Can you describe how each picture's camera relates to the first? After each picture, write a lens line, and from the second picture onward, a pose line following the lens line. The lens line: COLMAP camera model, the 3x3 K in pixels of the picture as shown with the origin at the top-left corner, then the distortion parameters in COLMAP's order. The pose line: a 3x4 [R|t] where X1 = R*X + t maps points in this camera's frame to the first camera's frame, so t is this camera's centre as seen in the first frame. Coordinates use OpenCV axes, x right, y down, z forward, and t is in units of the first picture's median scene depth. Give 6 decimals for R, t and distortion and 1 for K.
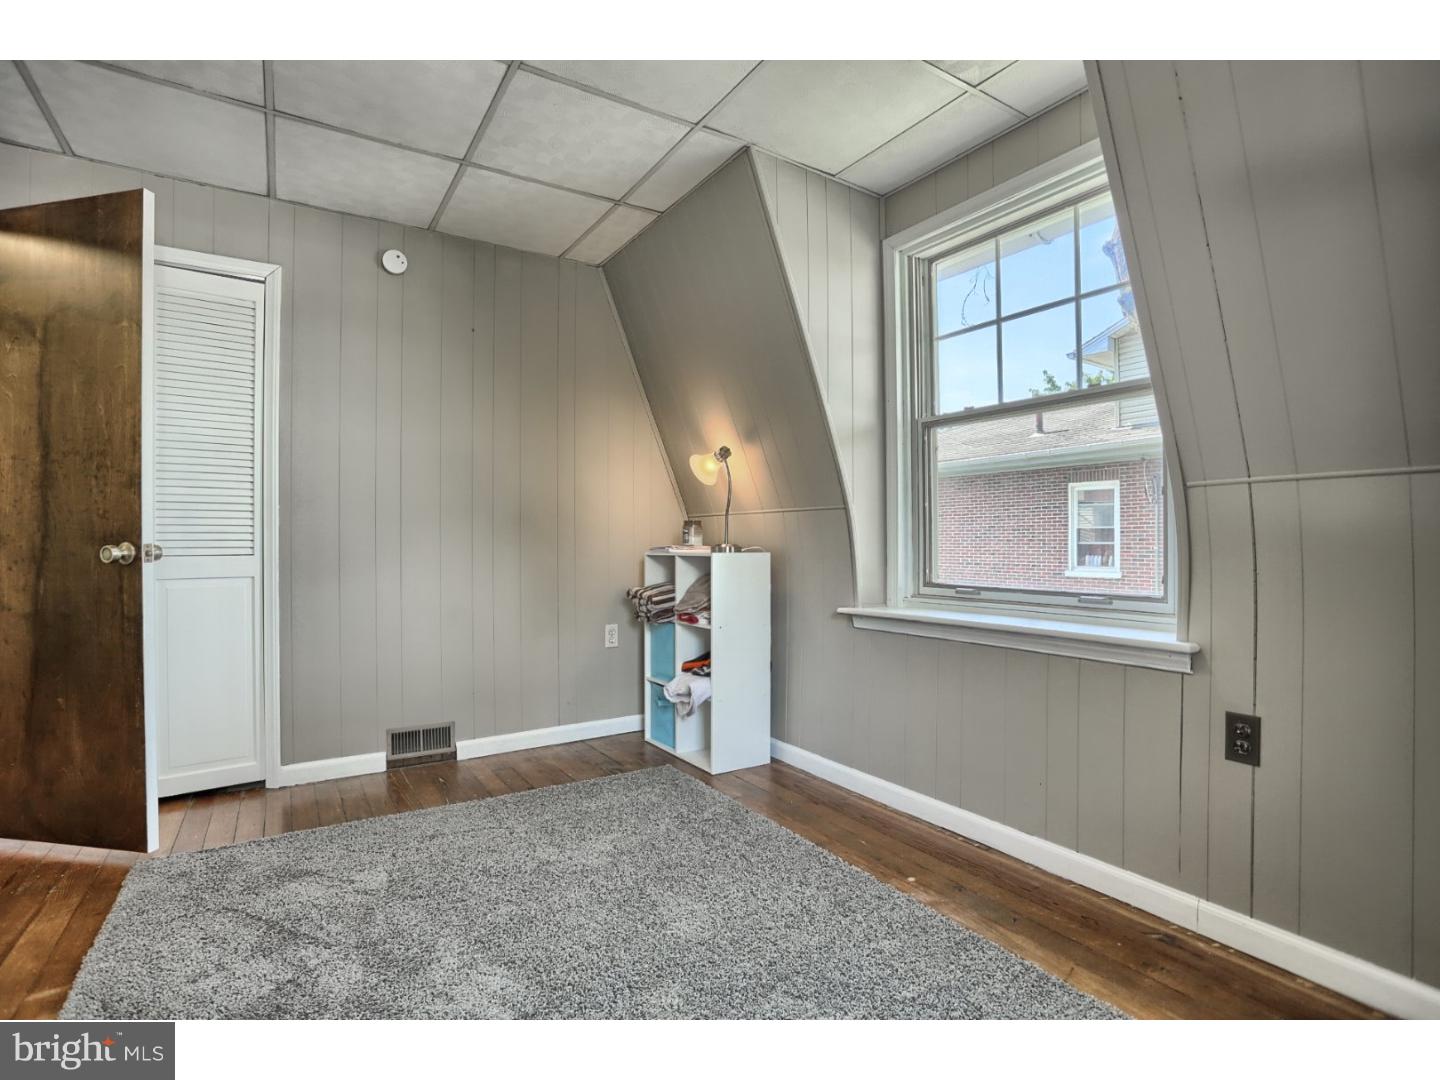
lens RADIAL K [[699.8, 0, 694.5], [0, 699.8, 540.4], [0, 0, 1]] dist [-0.043772, 0.000559]
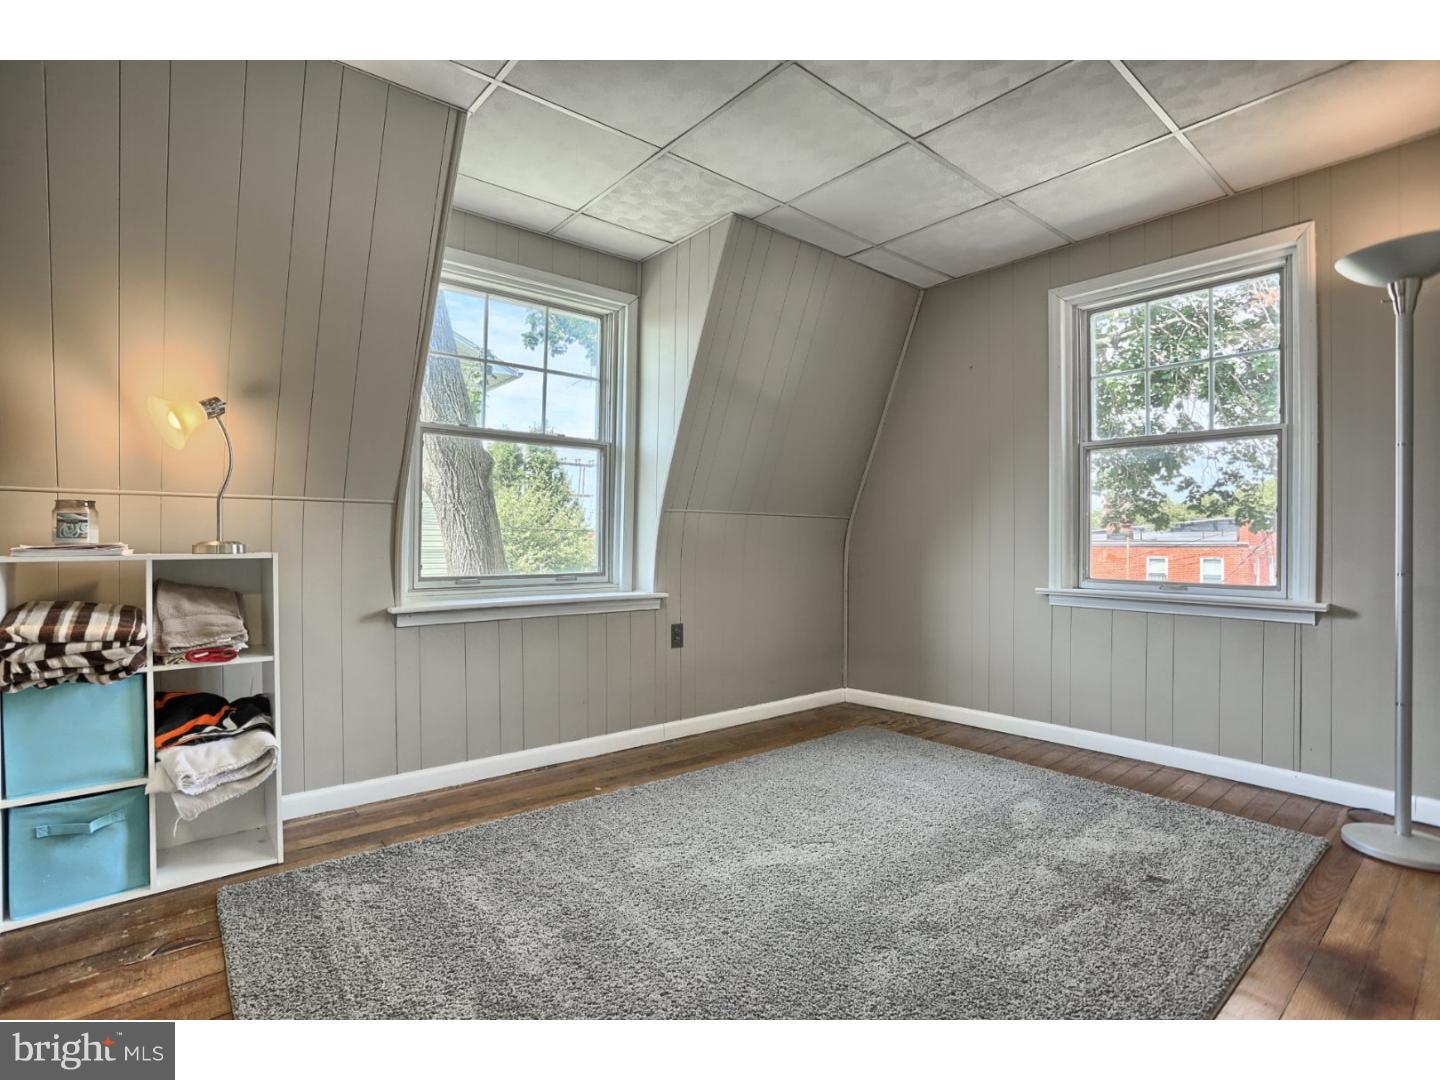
lens RADIAL K [[699.8, 0, 694.5], [0, 699.8, 540.4], [0, 0, 1]] dist [-0.043772, 0.000559]
pose [[-0.122724, 0.005163, 0.992427, -1.004420], [-0.003571, 0.999978, -0.005644, 0.010839], [-0.992434, -0.004237, -0.122703, 0.925975]]
